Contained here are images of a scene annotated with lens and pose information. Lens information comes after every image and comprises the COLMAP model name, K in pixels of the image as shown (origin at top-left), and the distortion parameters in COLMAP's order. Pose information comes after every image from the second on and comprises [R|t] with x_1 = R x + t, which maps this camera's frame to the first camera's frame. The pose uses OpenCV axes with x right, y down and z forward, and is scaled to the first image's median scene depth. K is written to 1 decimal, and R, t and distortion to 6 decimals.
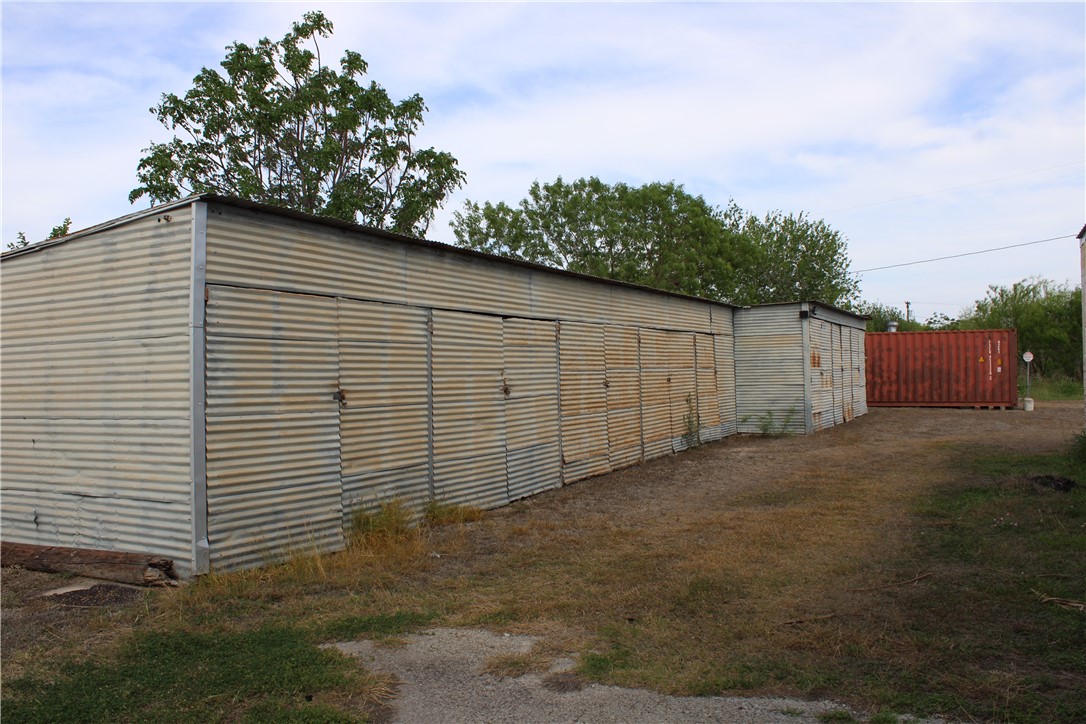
lens RADIAL K [[901.6, 0, 524.9], [0, 901.6, 383.8], [0, 0, 1]] dist [-0.154778, 0.100351]
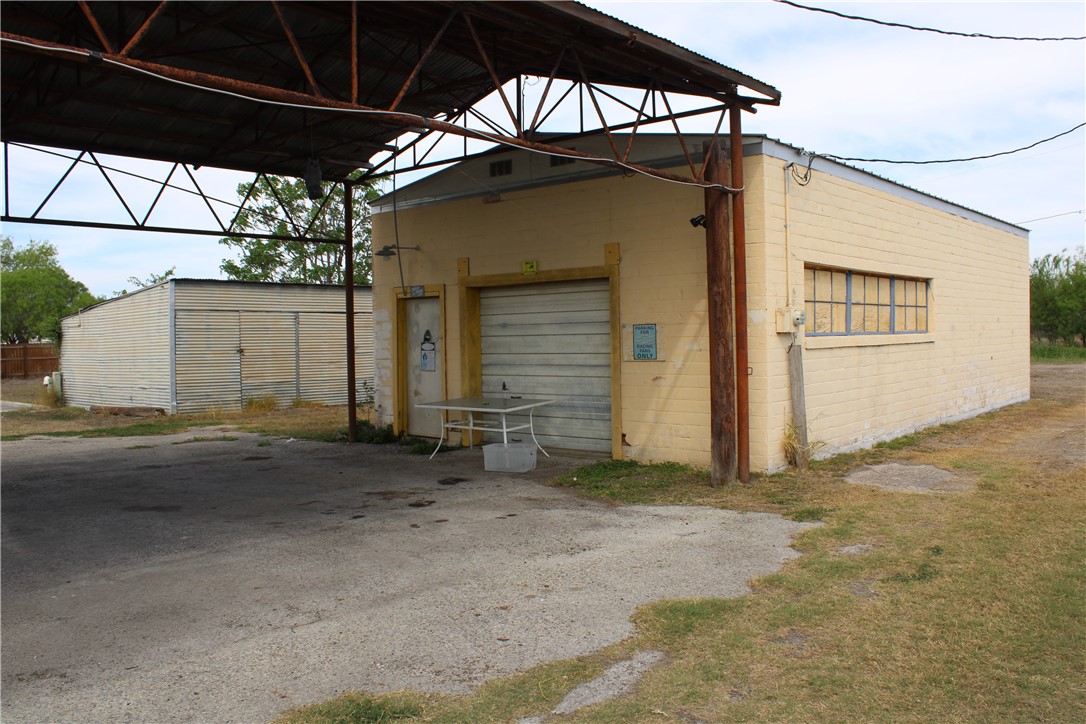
lens RADIAL K [[901.6, 0, 543.1], [0, 901.6, 371.3], [0, 0, 1]] dist [-0.154778, 0.100351]
pose [[0.973958, 0.006686, -0.226630, 0.309408], [-0.000937, 0.999675, 0.025464, 0.001644], [0.226727, -0.024589, 0.973648, -0.318941]]
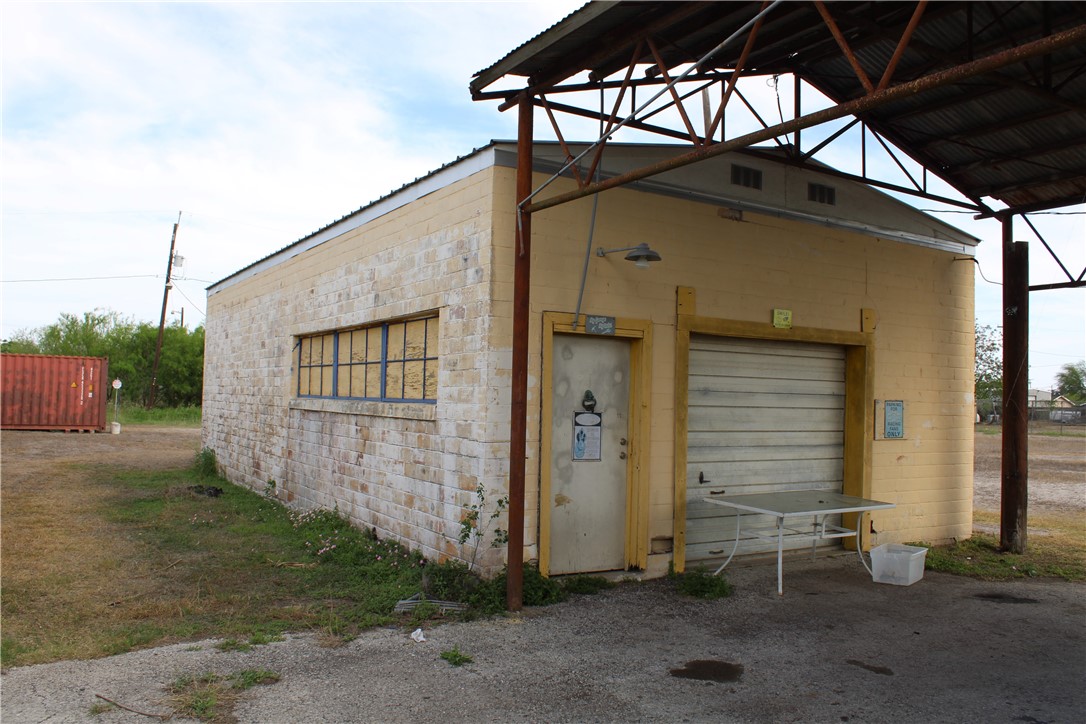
lens RADIAL K [[901.6, 0, 540.2], [0, 901.6, 366.7], [0, 0, 1]] dist [-0.154778, 0.100351]
pose [[0.516548, 0.059575, 0.854183, -0.080483], [-0.018415, 0.998119, -0.058477, 0.001105], [-0.856060, 0.014477, 0.516674, -0.021976]]
